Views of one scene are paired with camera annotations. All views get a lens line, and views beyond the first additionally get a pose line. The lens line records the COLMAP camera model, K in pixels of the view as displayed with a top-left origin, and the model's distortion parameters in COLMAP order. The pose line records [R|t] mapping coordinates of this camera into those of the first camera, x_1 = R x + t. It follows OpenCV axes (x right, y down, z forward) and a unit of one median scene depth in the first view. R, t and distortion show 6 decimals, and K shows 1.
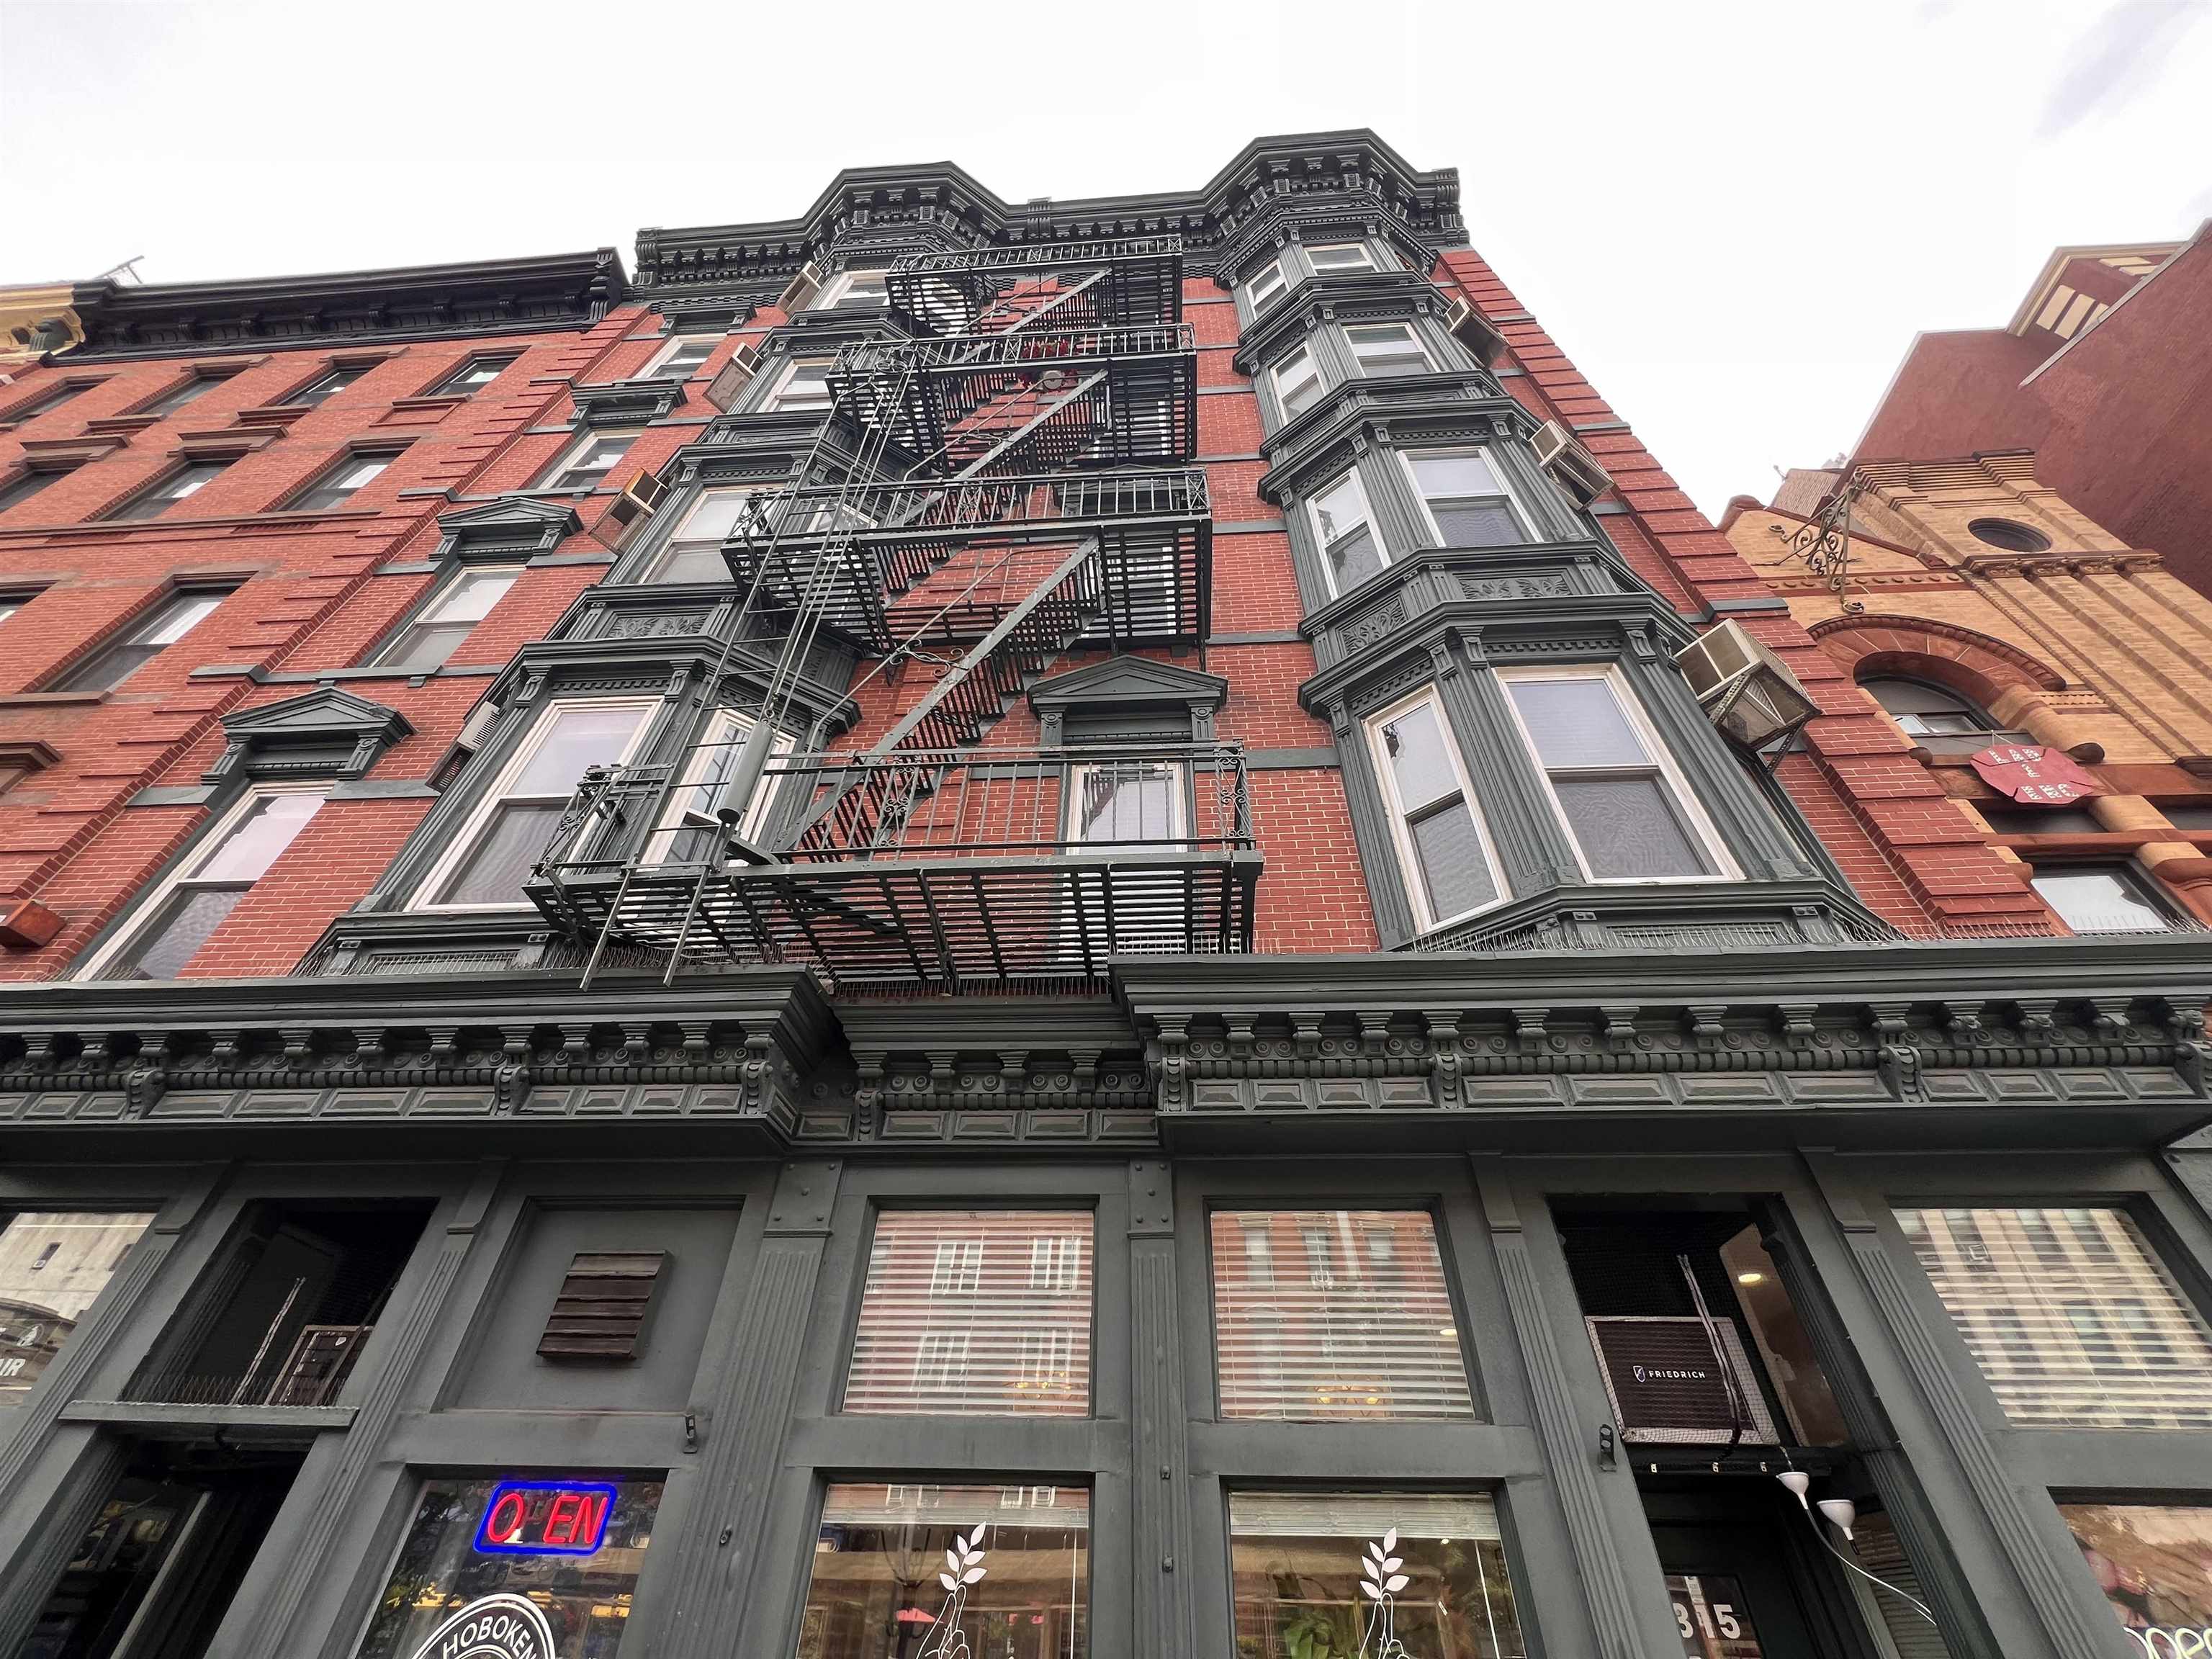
lens RADIAL K [[883.0, 0, 1106.2], [0, 883.0, 838.6], [0, 0, 1]] dist [-0.001248, 0.000025]
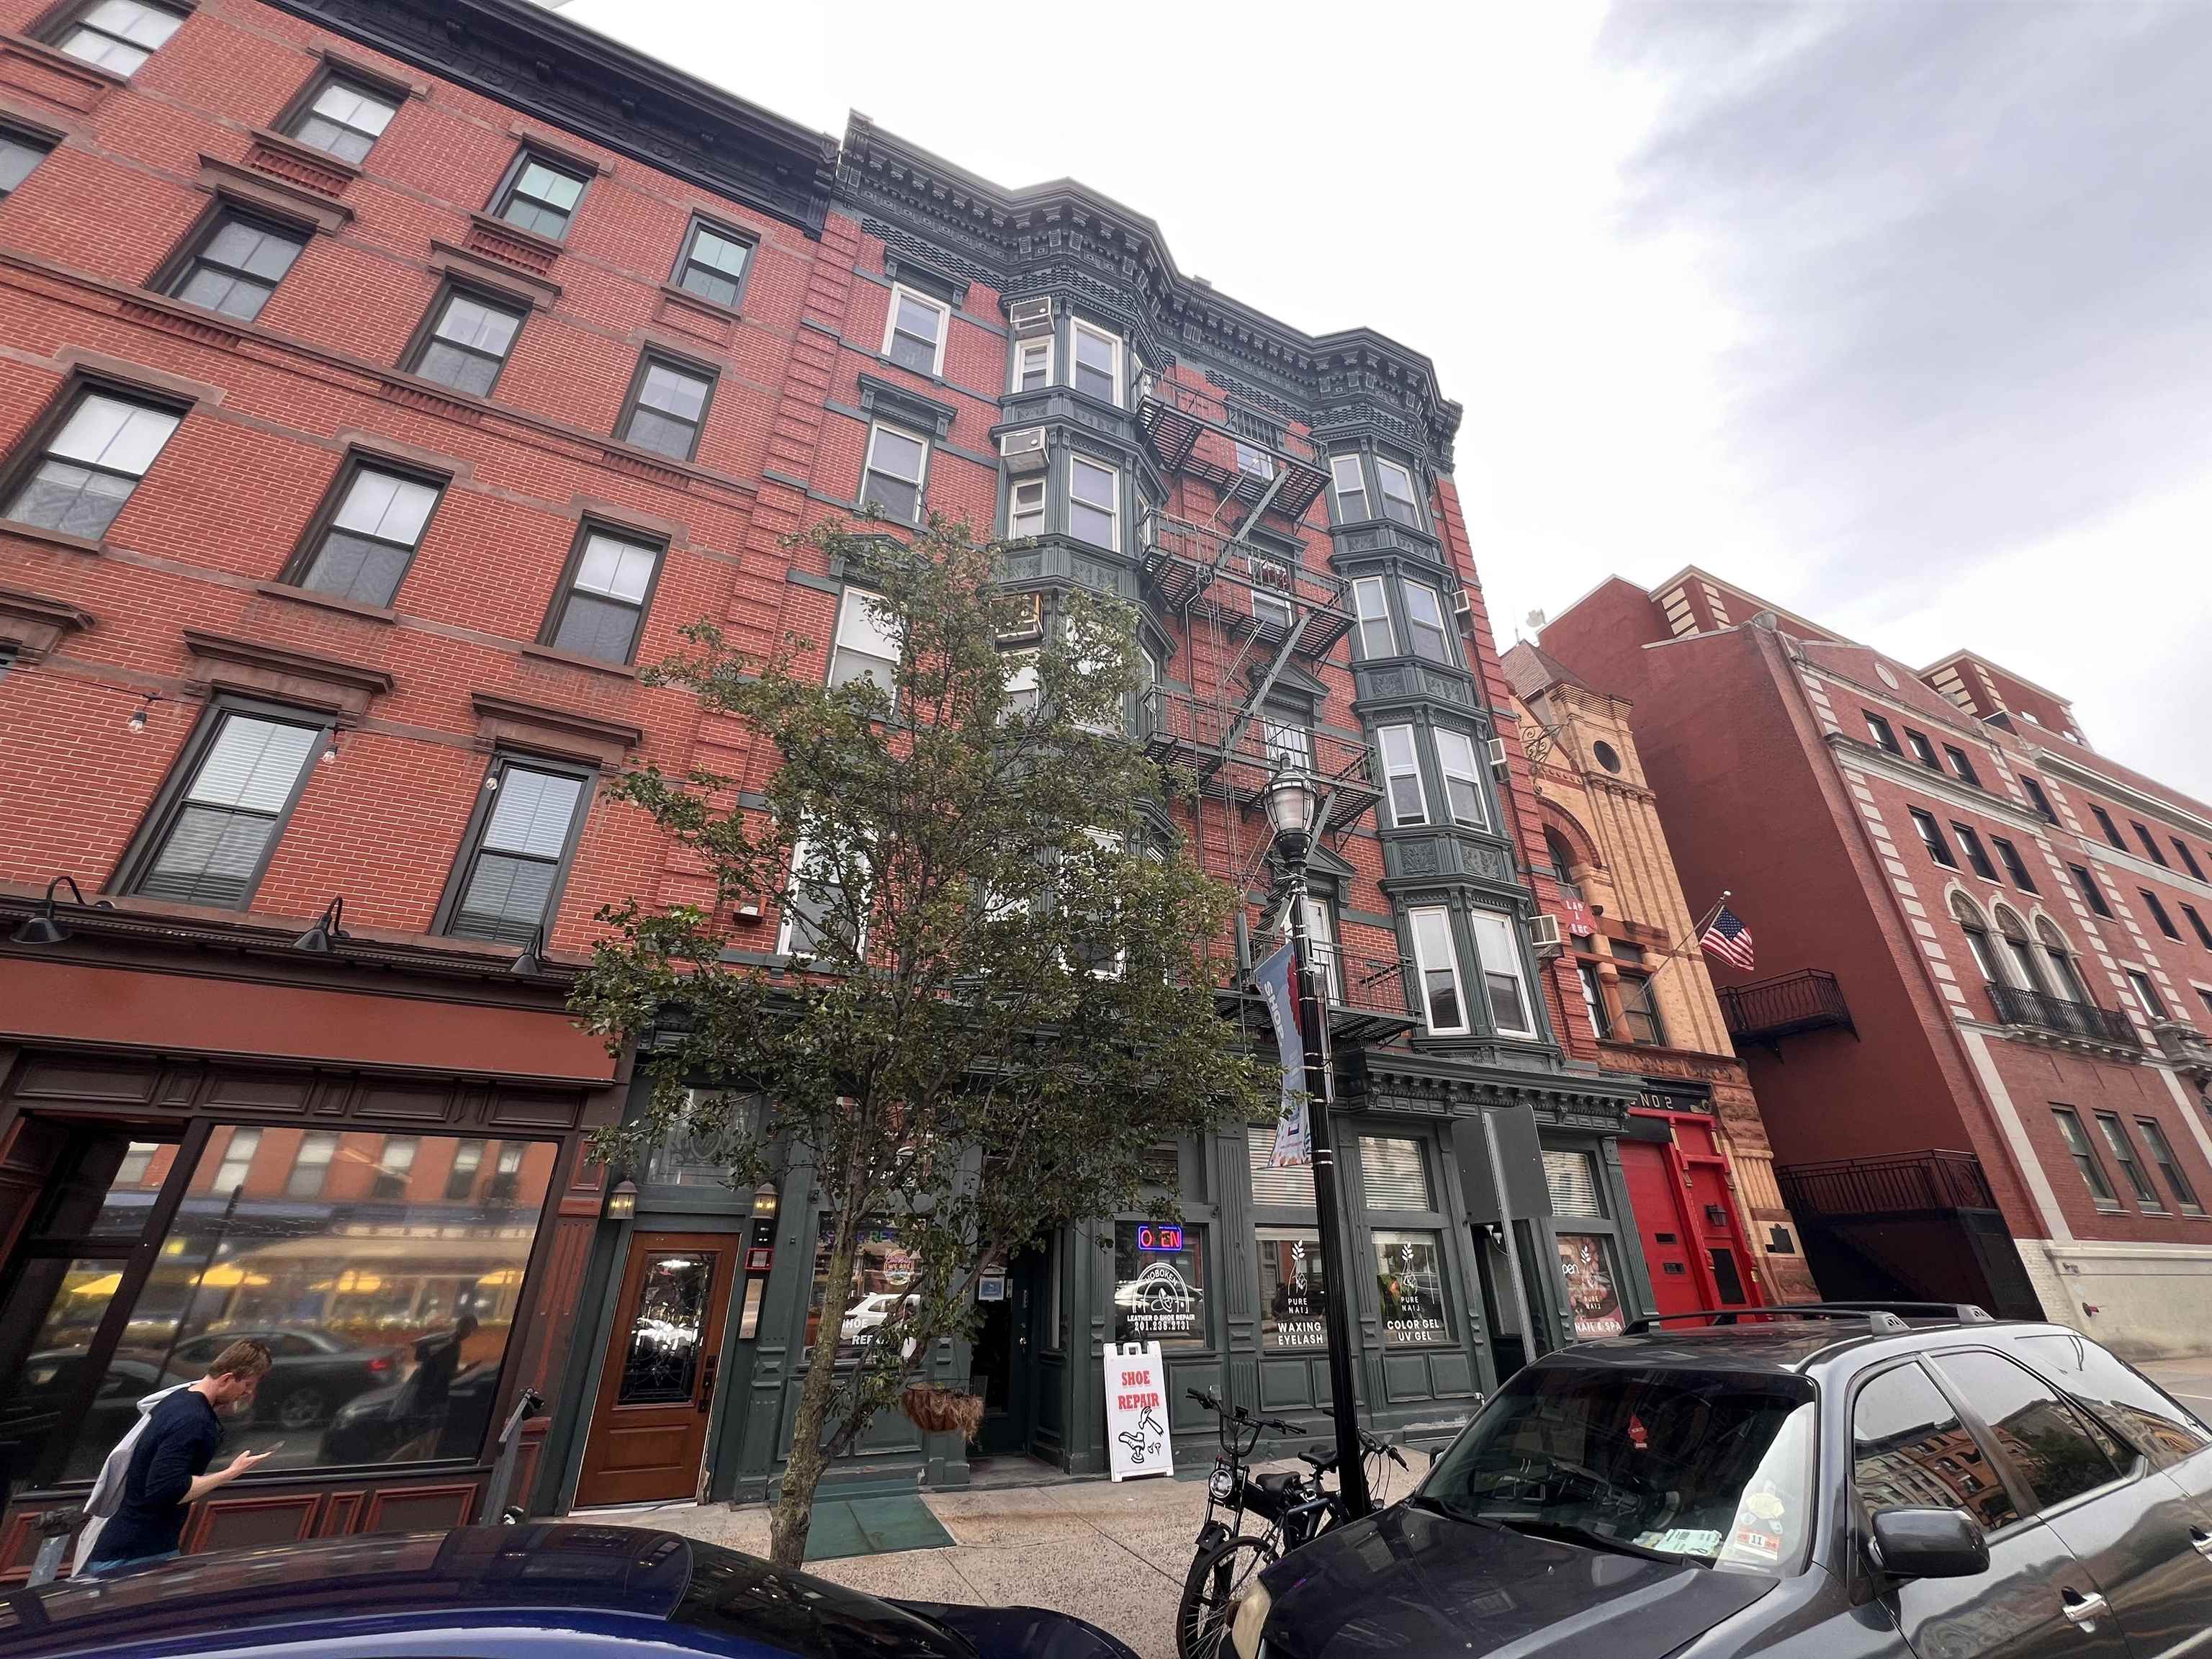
lens RADIAL K [[883.0, 0, 1106.2], [0, 883.0, 838.6], [0, 0, 1]] dist [-0.001248, 0.000025]
pose [[0.880524, 0.193284, 0.432803, -1.910200], [-0.300953, 0.933398, 0.195436, -0.719620], [-0.366203, -0.302339, 0.880049, -0.796882]]
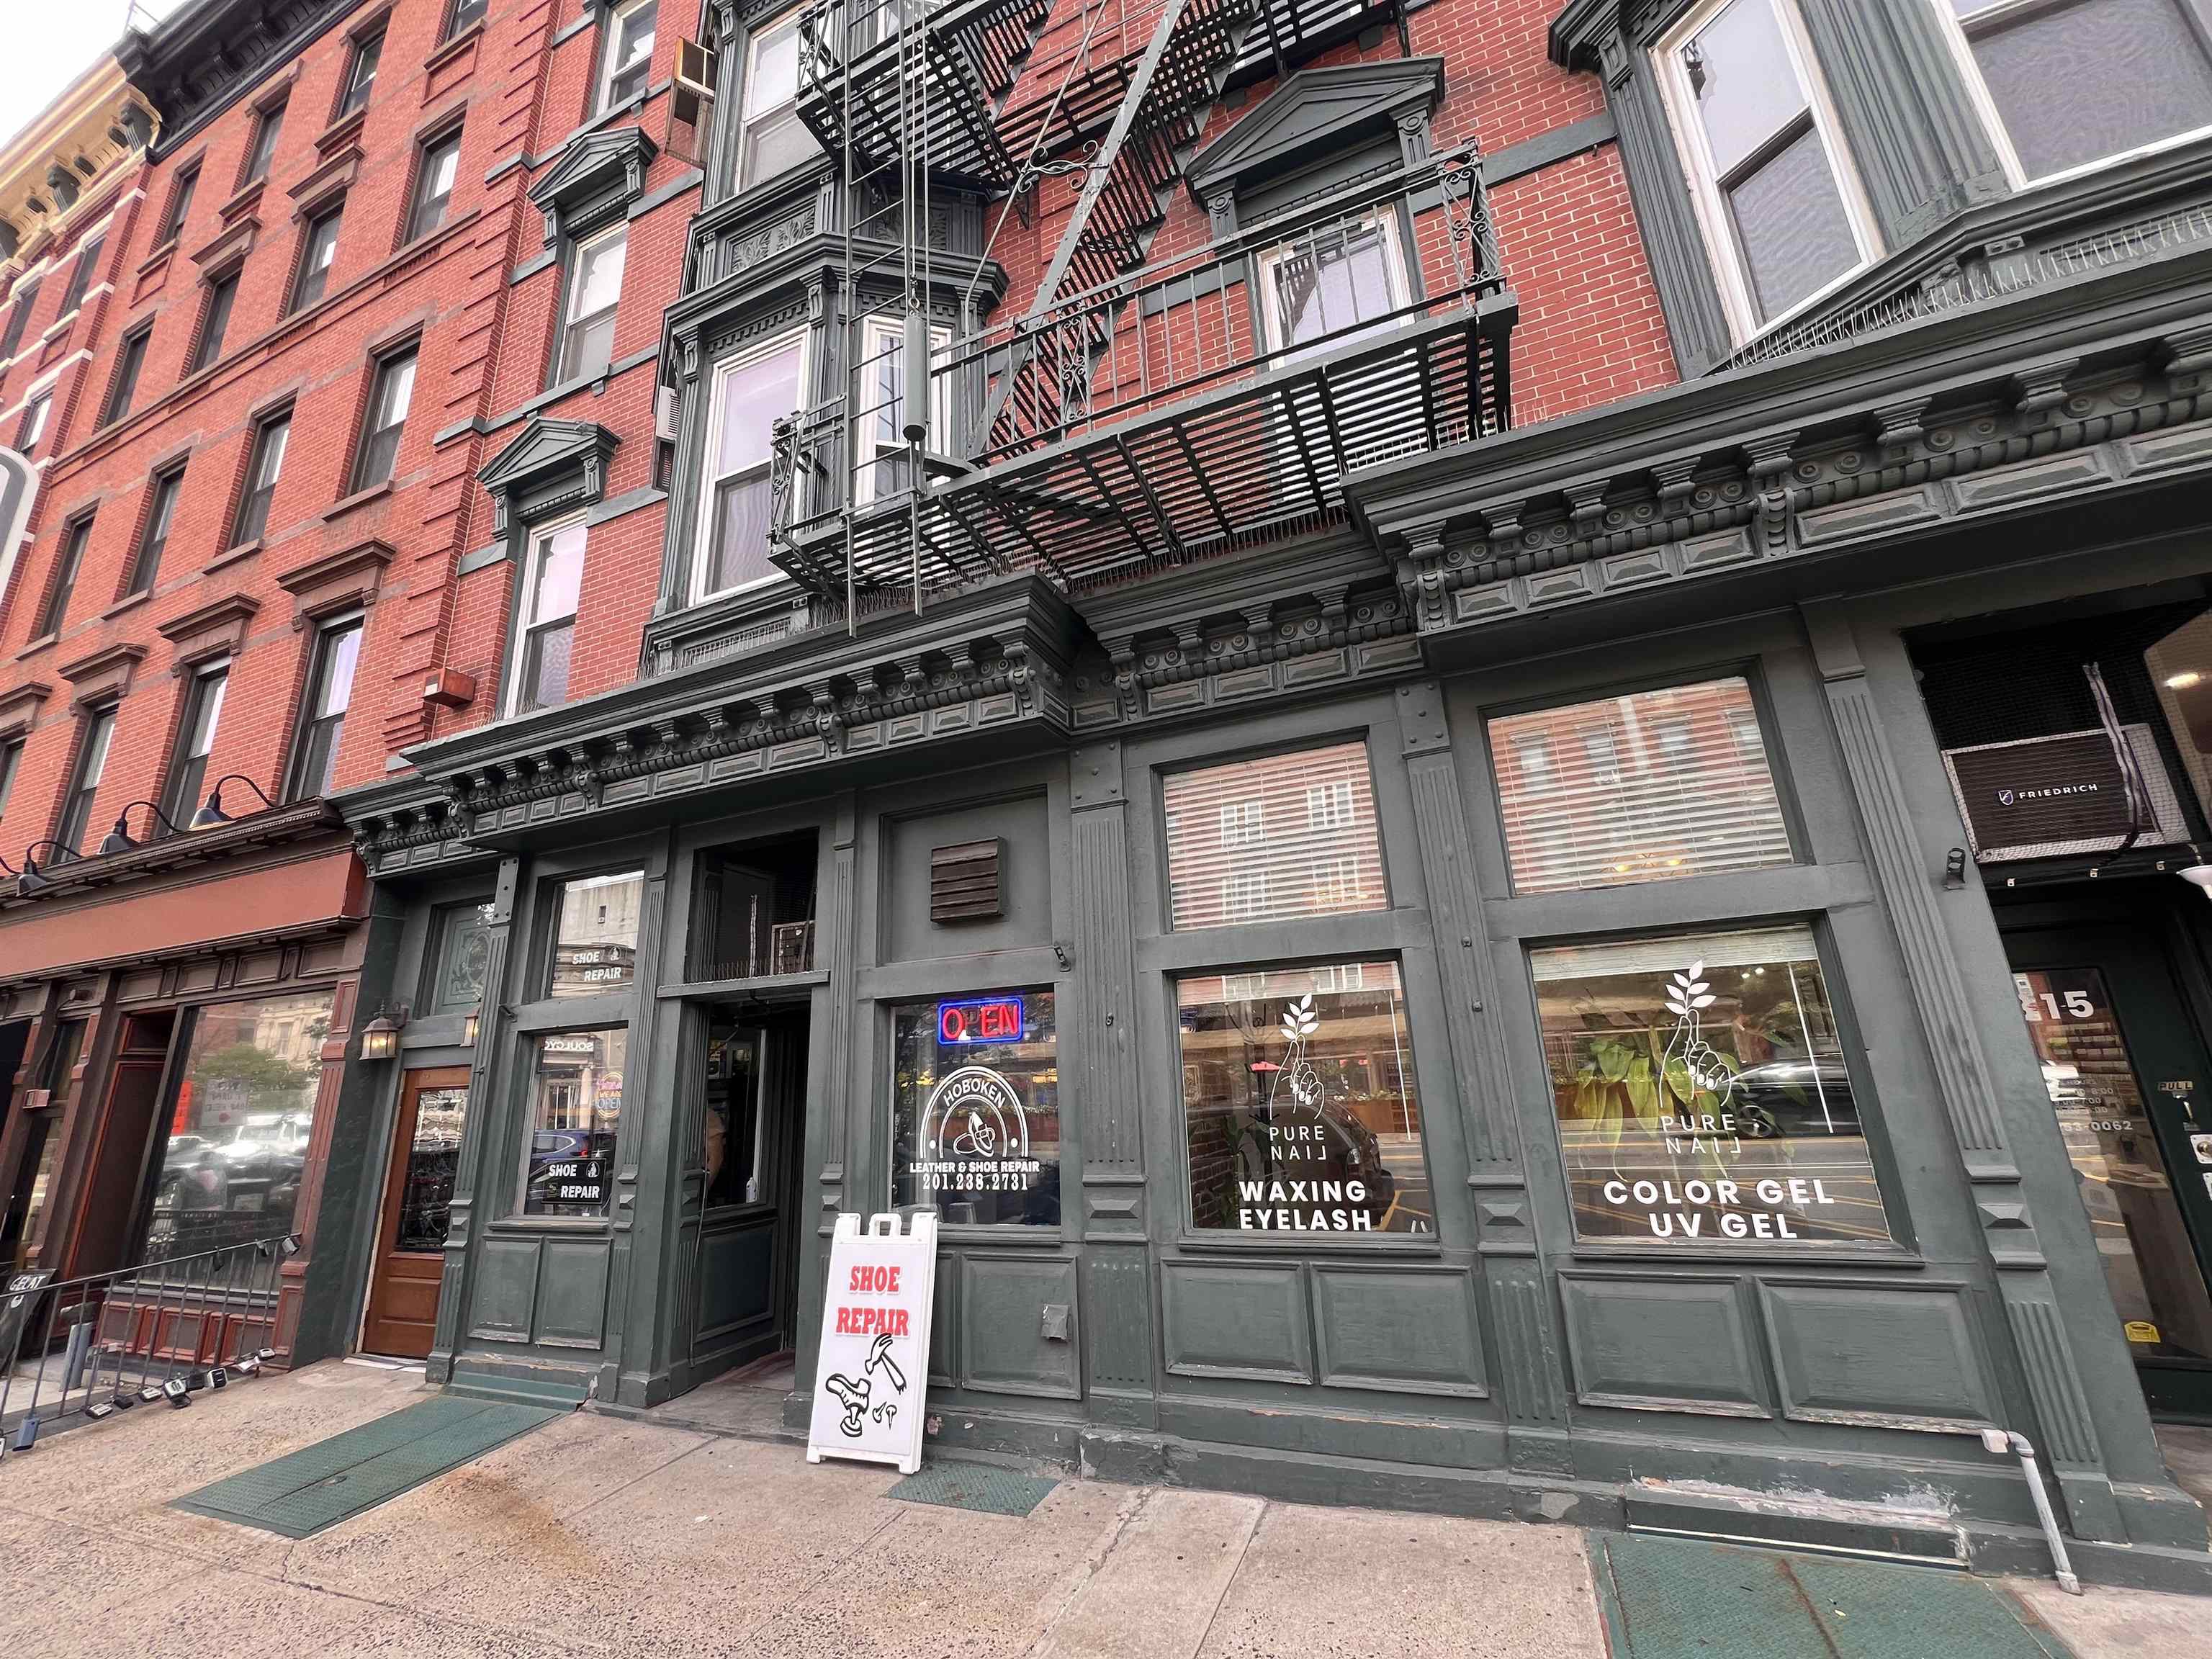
lens RADIAL K [[881.6, 0, 1107.5], [0, 881.6, 834.4], [0, 0, 1]] dist [-0.000489, 0.000093]
pose [[0.943285, -0.148495, -0.296923, -0.008125], [0.265478, 0.874429, 0.406074, 0.022389], [0.199338, -0.461870, 0.864257, 0.007787]]
